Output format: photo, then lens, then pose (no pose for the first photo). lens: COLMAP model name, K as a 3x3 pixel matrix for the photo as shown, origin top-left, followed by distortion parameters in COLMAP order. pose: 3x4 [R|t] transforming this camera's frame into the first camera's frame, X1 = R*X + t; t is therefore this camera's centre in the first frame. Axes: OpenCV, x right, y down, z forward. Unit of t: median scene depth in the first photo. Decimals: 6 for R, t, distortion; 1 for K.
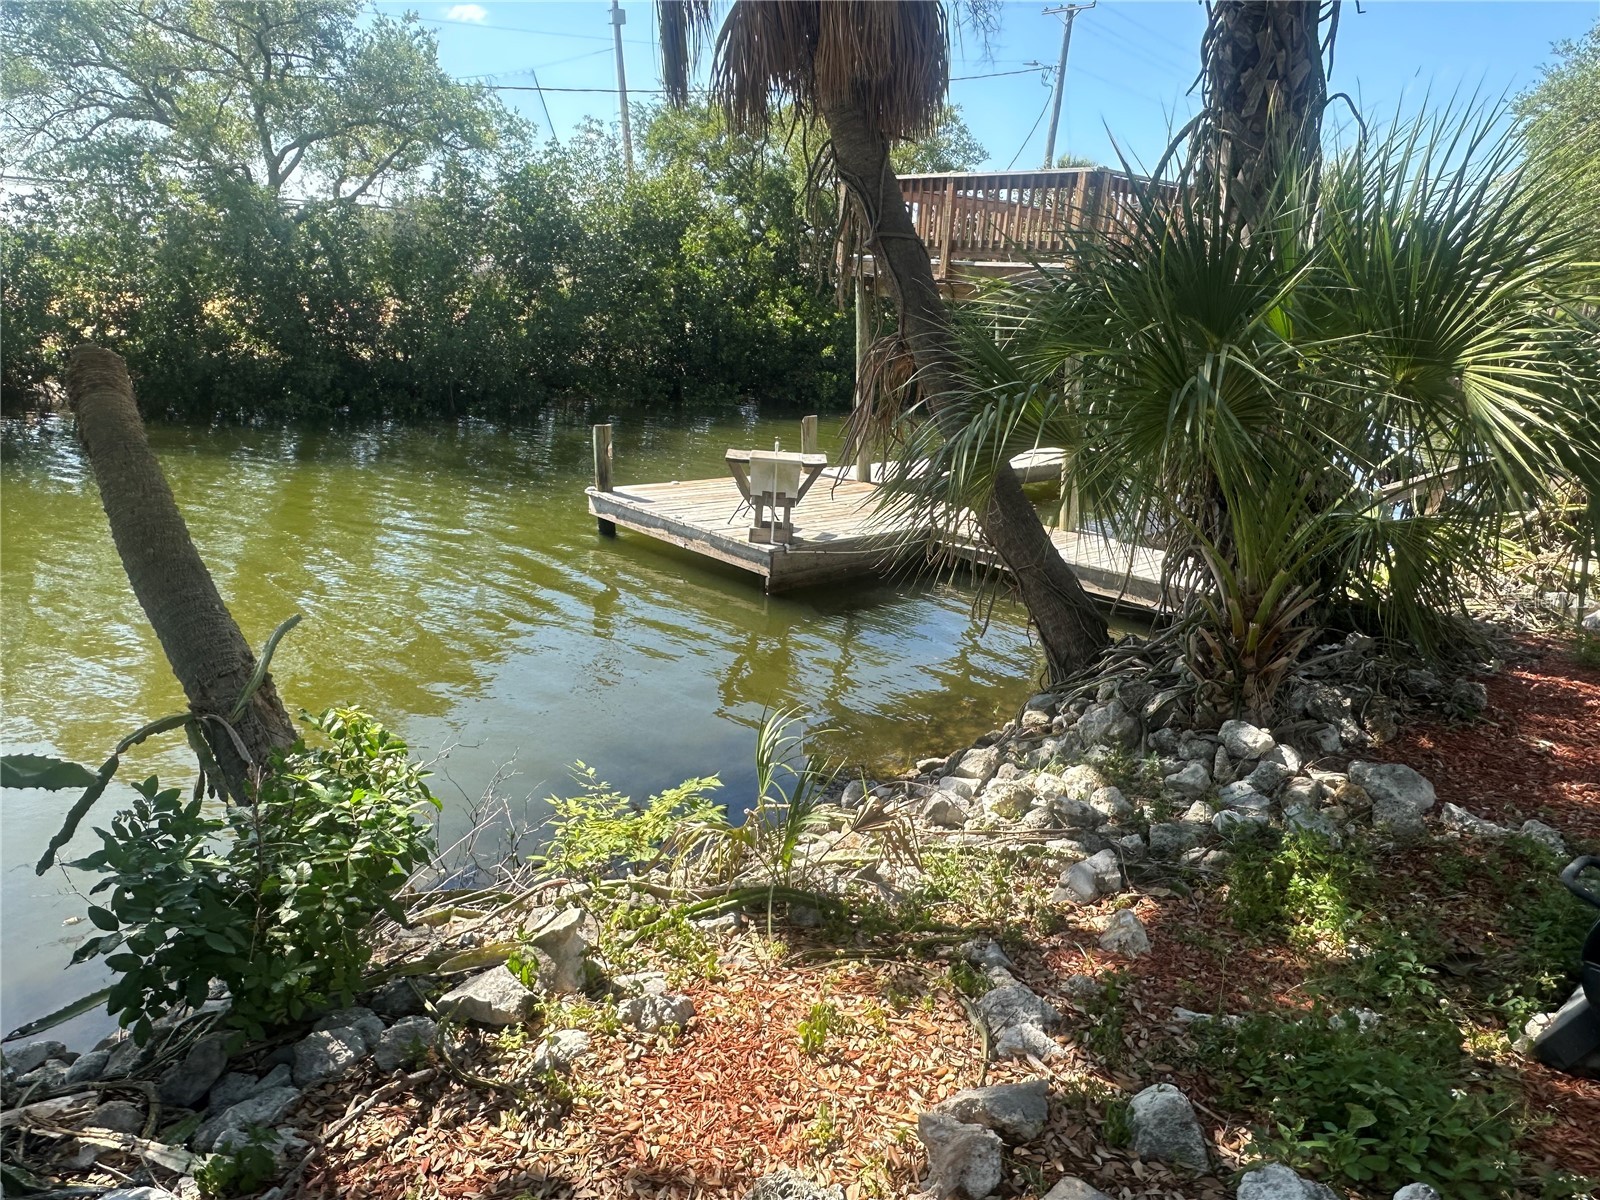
lens RADIAL K [[1068.1, 0, 800.0], [0, 1068.1, 600.0], [0, 0, 1]] dist [-0.000912, -0.002389]
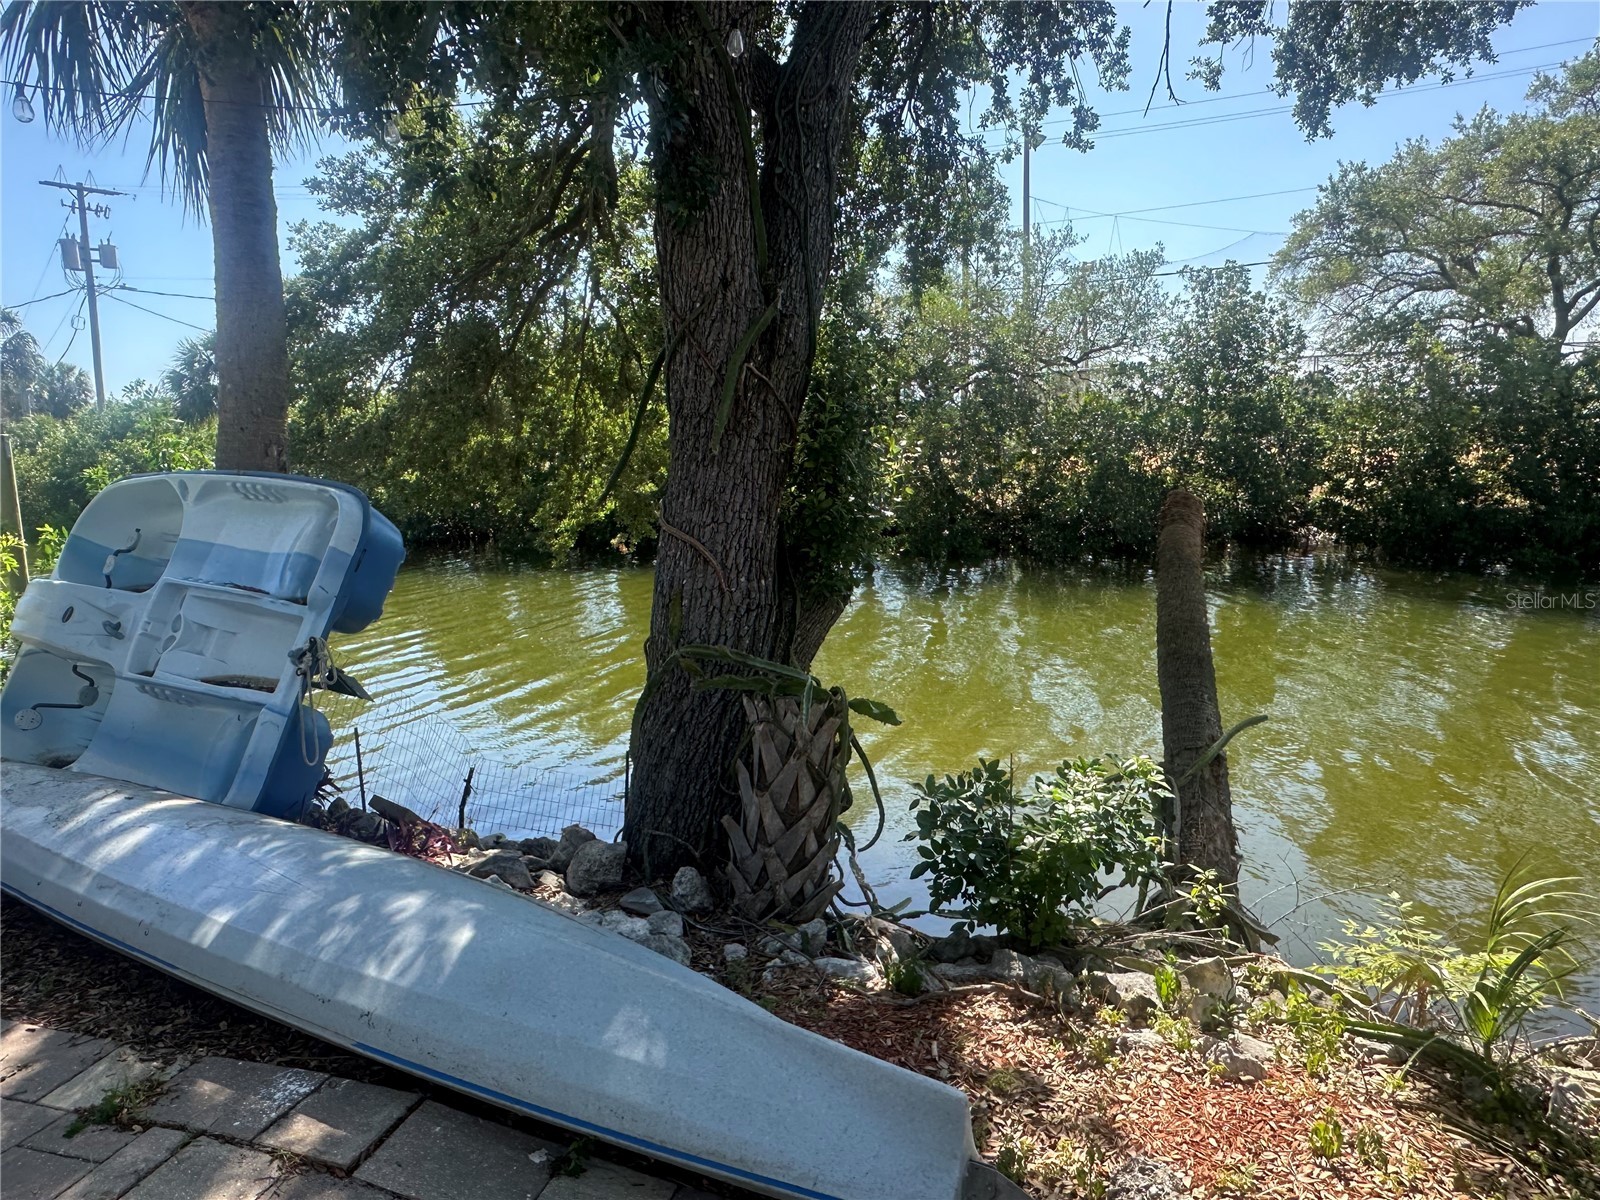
lens RADIAL K [[1068.1, 0, 800.0], [0, 1068.1, 600.0], [0, 0, 1]] dist [-0.000912, -0.002389]
pose [[0.457367, 0.079747, -0.885695, 0.081786], [-0.200886, 0.979491, -0.015544, 0.002766], [0.866291, 0.185033, 0.464008, -0.000176]]
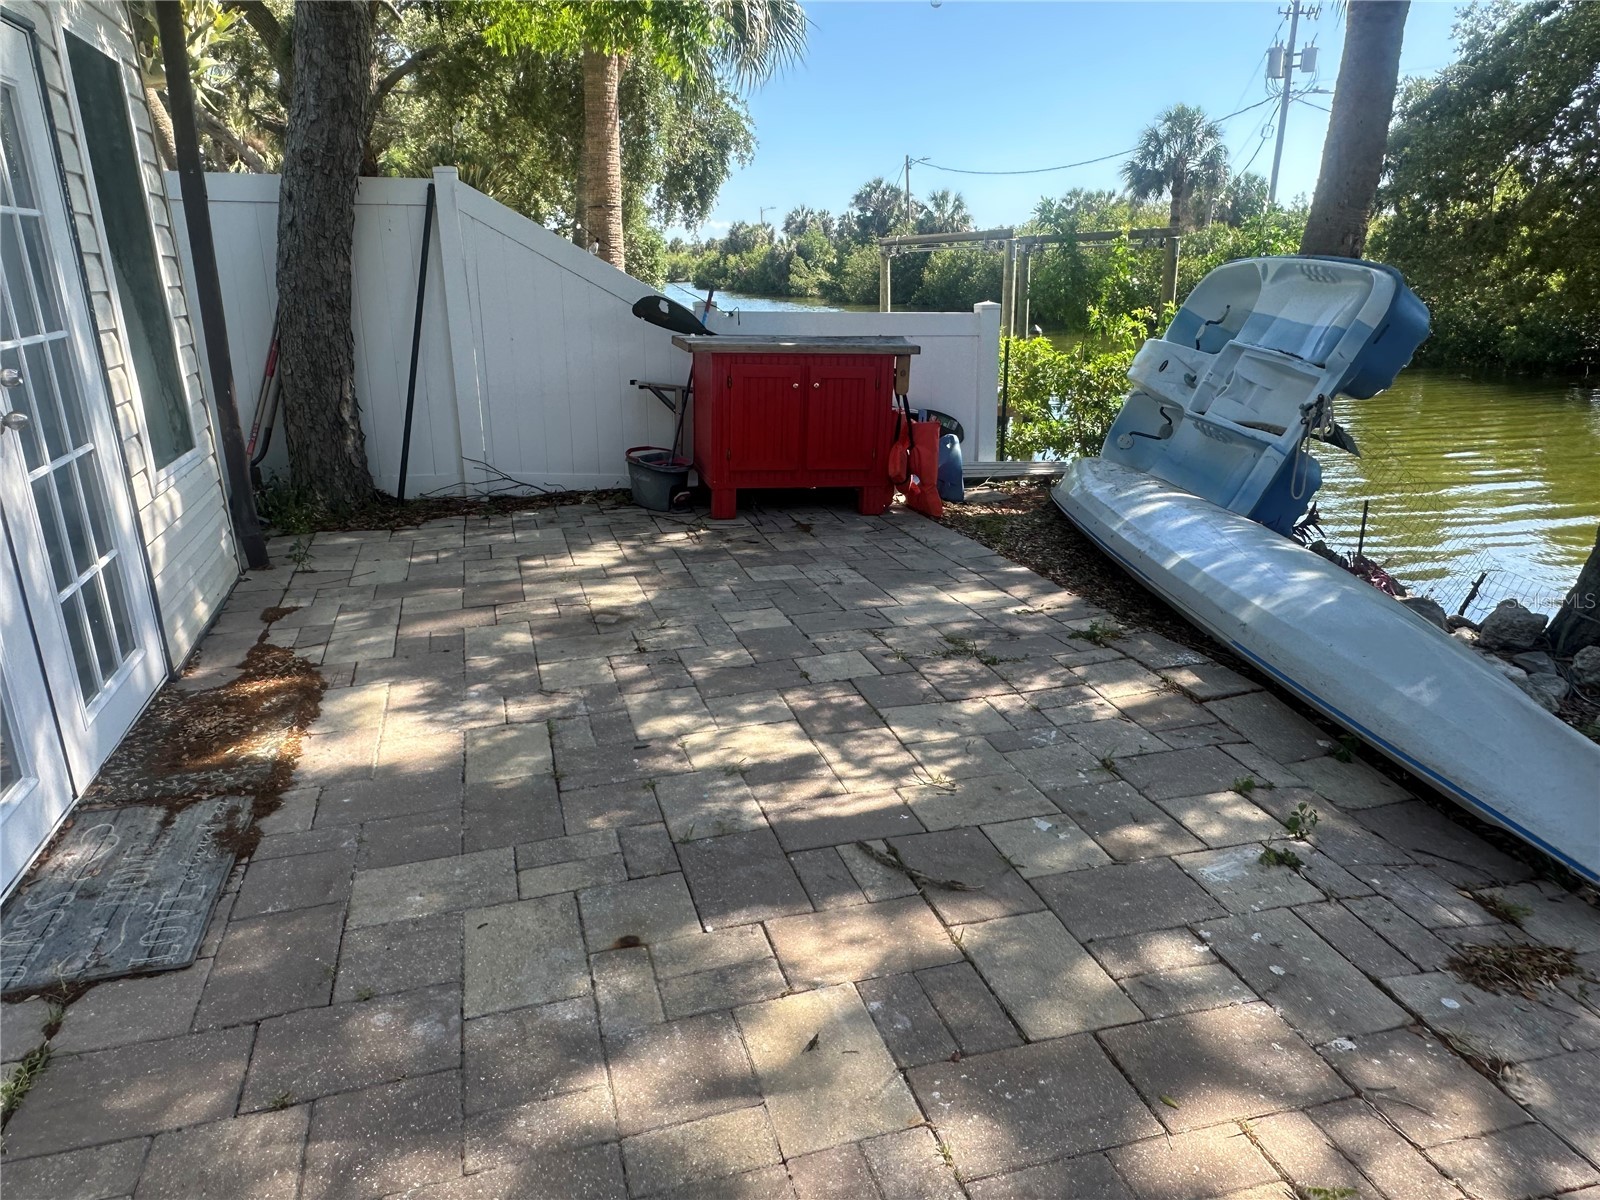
lens RADIAL K [[1068.1, 0, 800.0], [0, 1068.1, 600.0], [0, 0, 1]] dist [-0.000912, -0.002389]
pose [[-0.471915, 0.225881, -0.852217, 0.149376], [-0.246777, 0.894142, 0.373646, 0.005857], [0.846402, 0.386637, -0.366217, 0.027000]]
